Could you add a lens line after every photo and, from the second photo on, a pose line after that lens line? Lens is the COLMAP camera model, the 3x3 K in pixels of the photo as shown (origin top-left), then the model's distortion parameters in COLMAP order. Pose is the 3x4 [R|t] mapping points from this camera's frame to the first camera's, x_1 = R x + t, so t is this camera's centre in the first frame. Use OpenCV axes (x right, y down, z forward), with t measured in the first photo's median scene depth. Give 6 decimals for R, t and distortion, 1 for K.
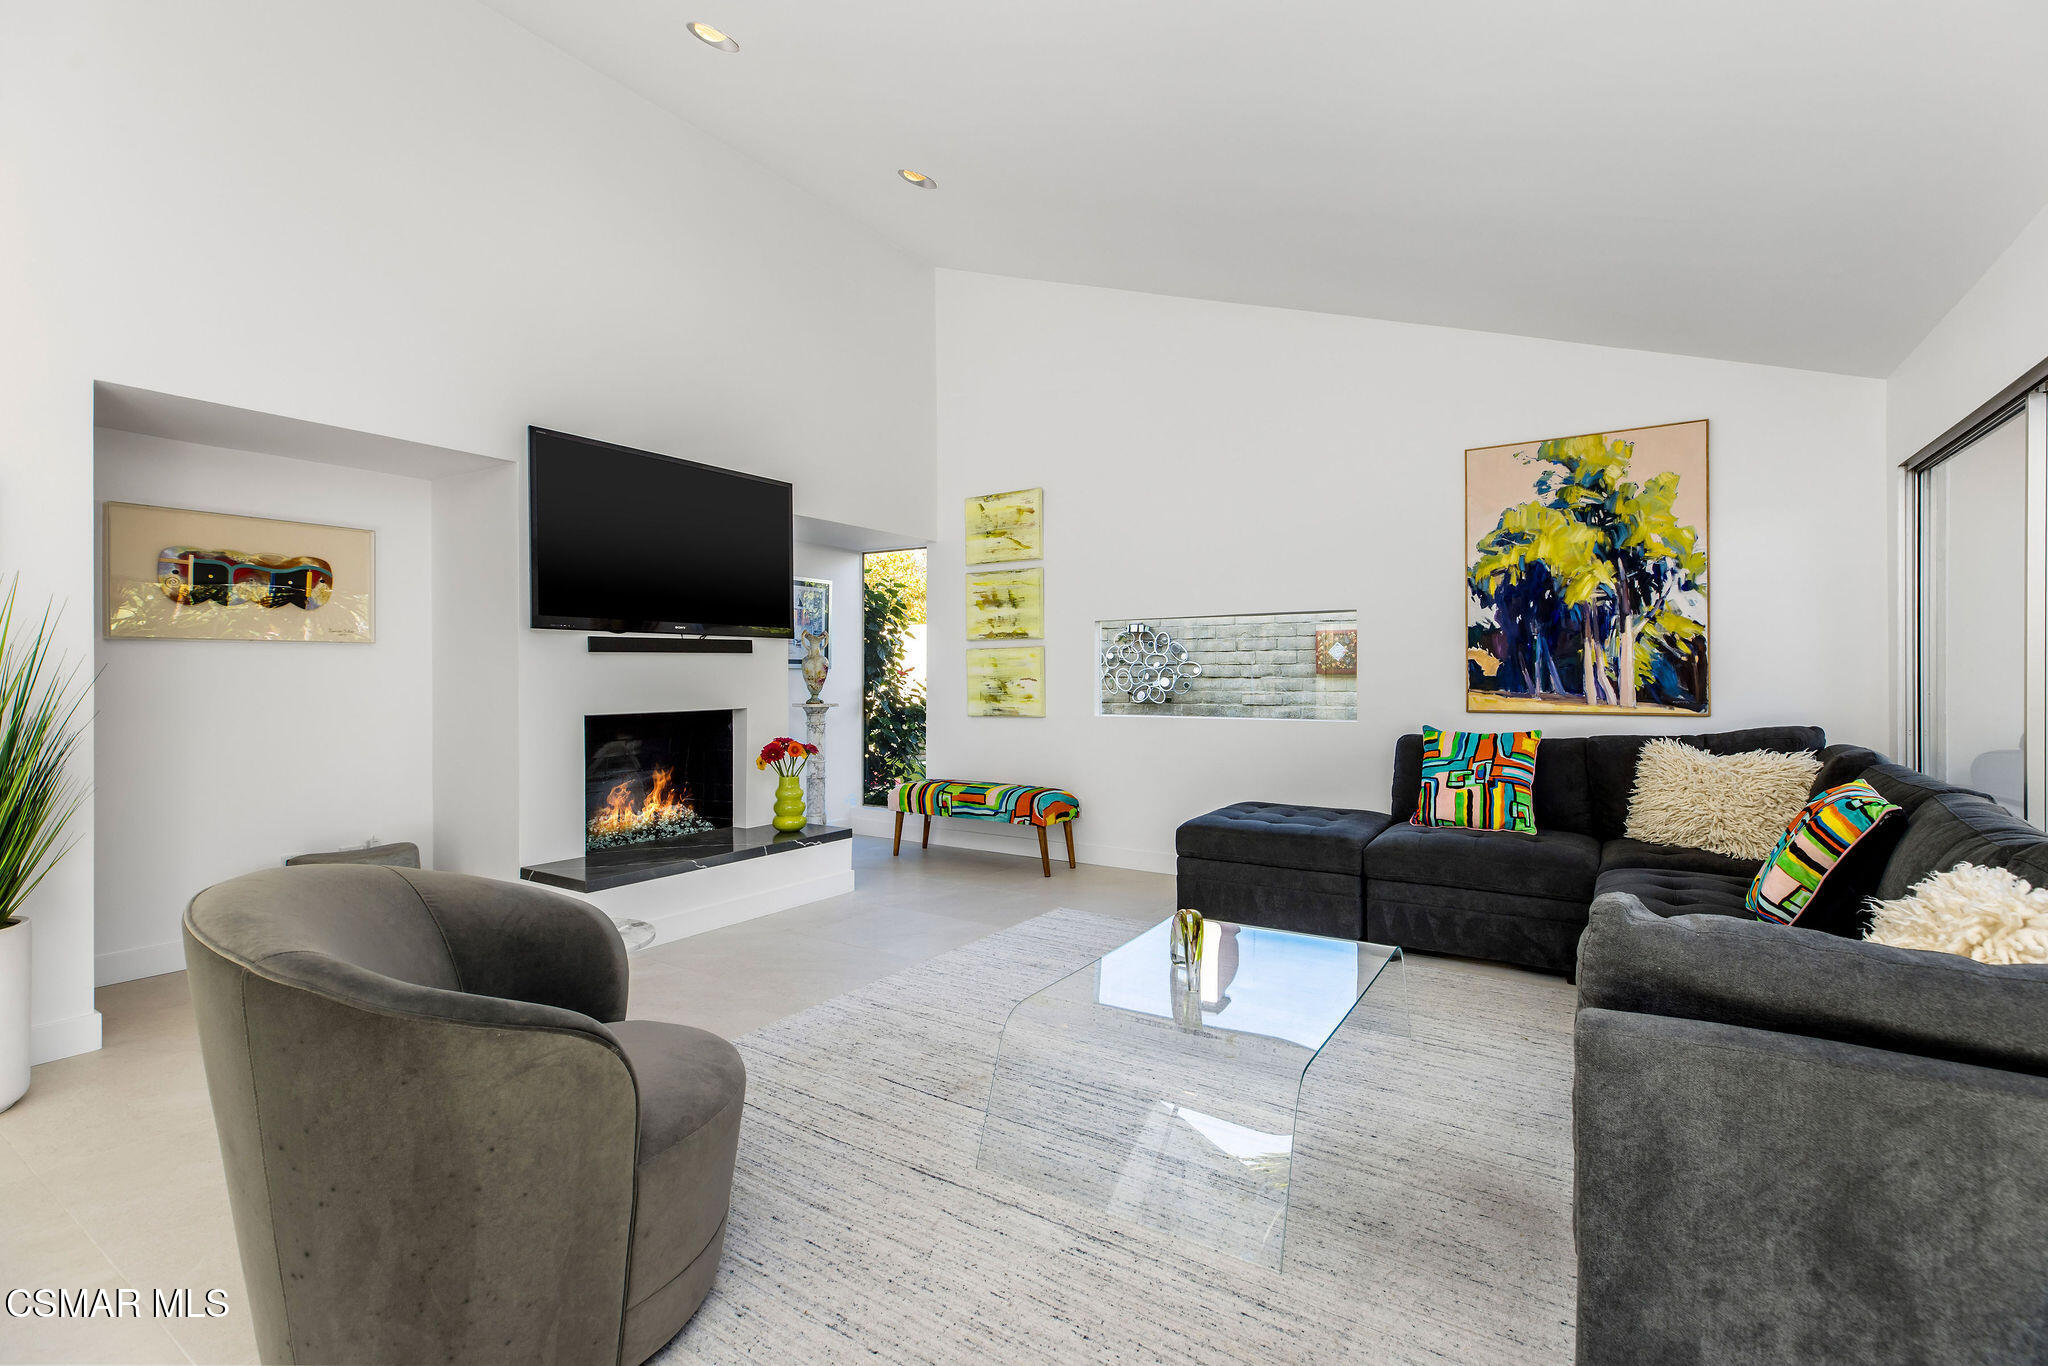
lens RADIAL K [[915.5, 0, 1020.7], [0, 915.5, 677.9], [0, 0, 1]] dist [-0.000732, -0.000162]
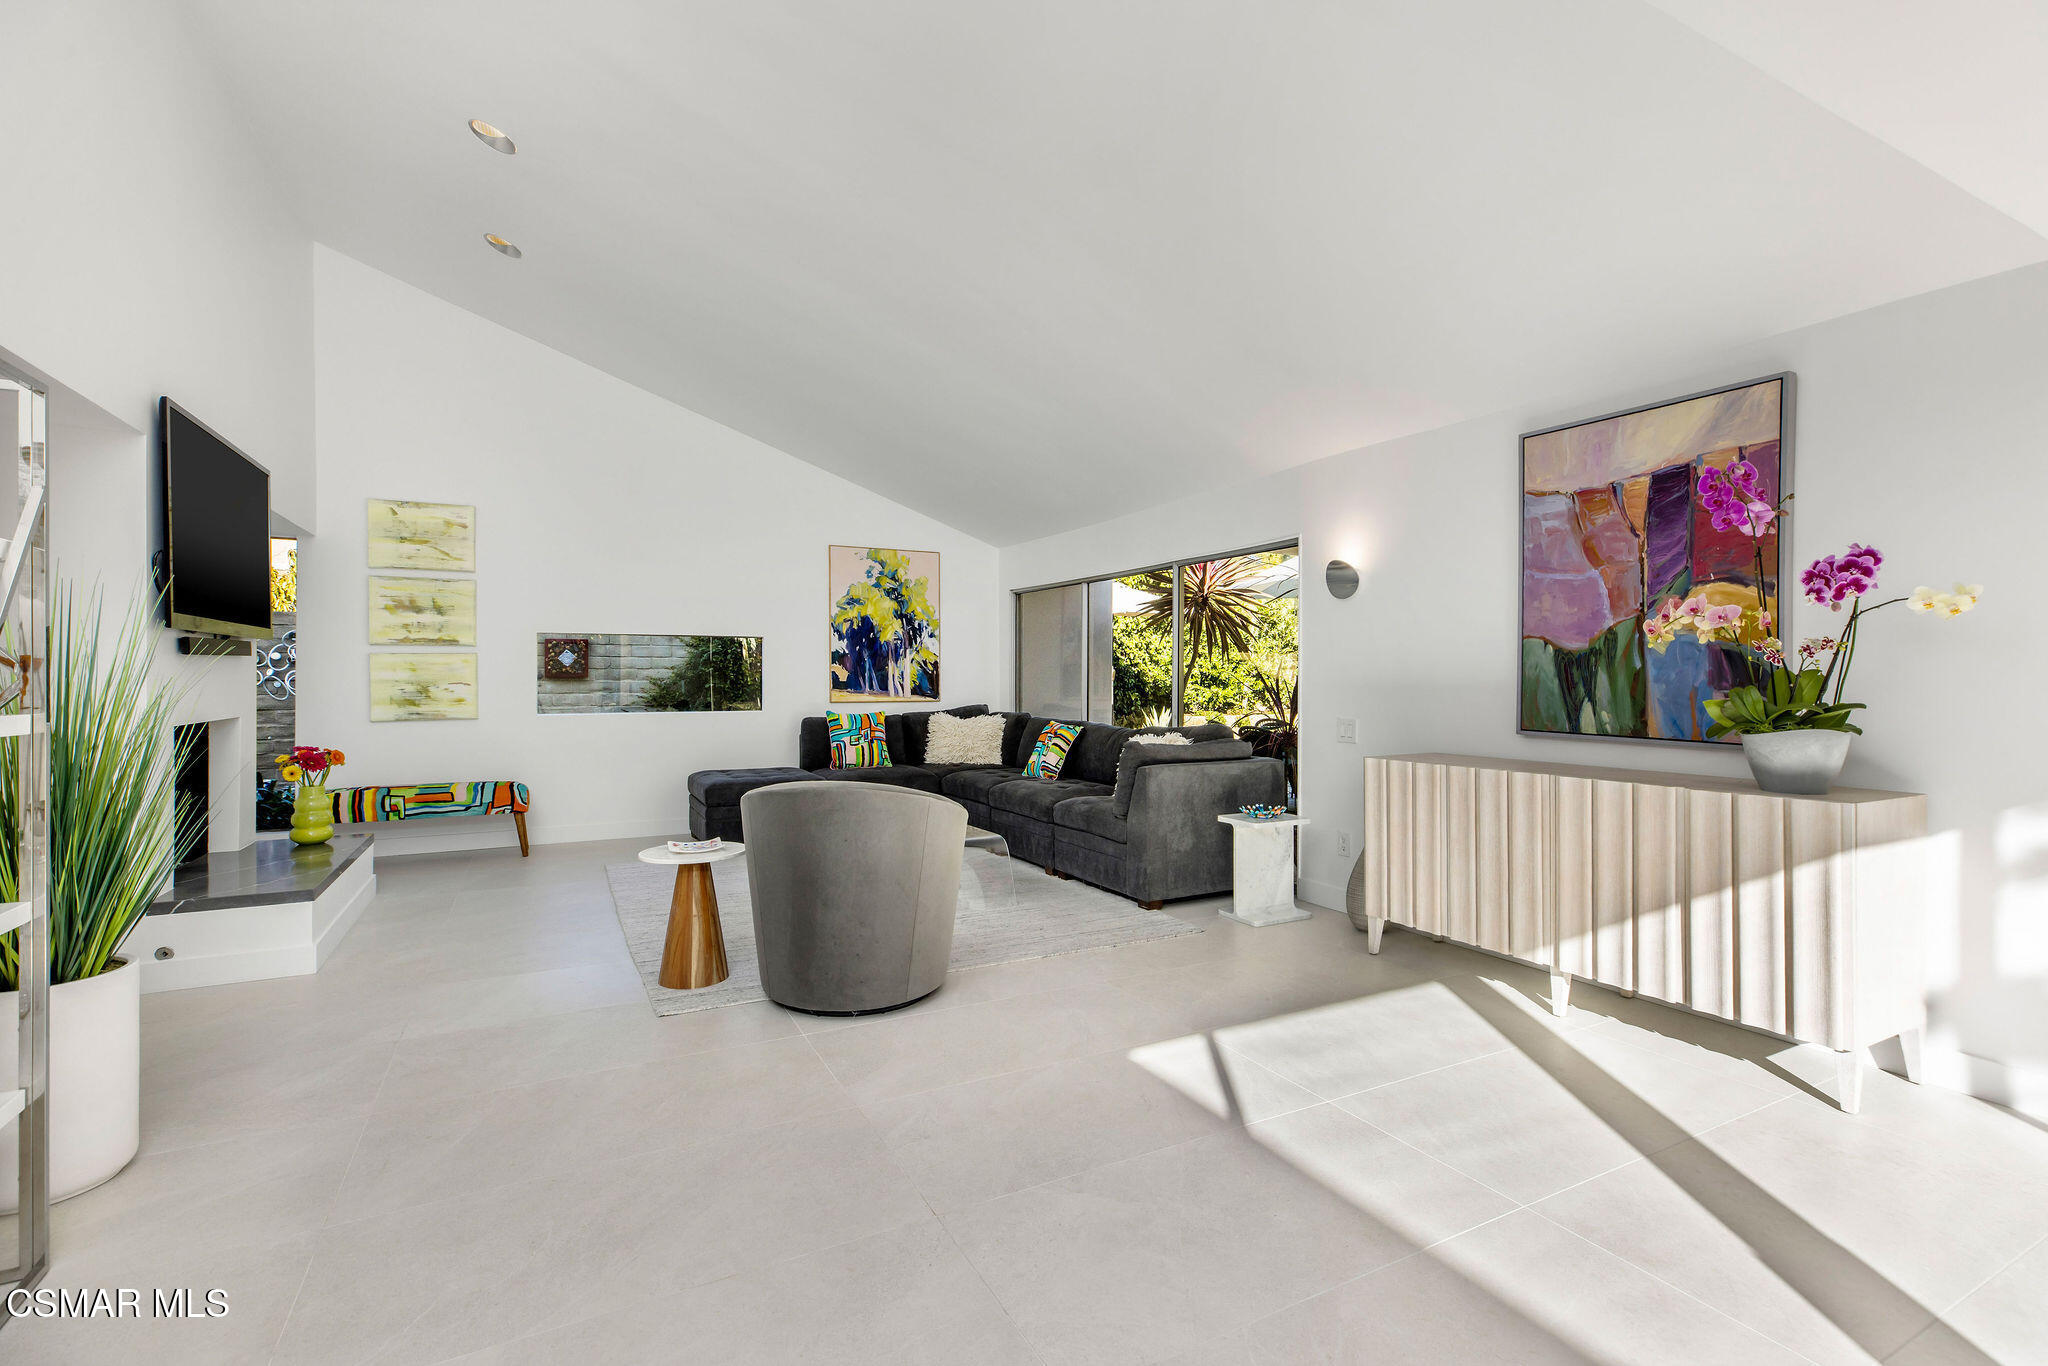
lens RADIAL K [[915.5, 0, 1031.3], [0, 915.5, 678.2], [0, 0, 1]] dist [-0.000732, -0.000162]
pose [[0.483350, 0.002444, 0.875424, -0.831719], [-0.000442, 0.999997, -0.002547, -0.003210], [-0.875427, 0.000844, 0.483349, -0.131037]]
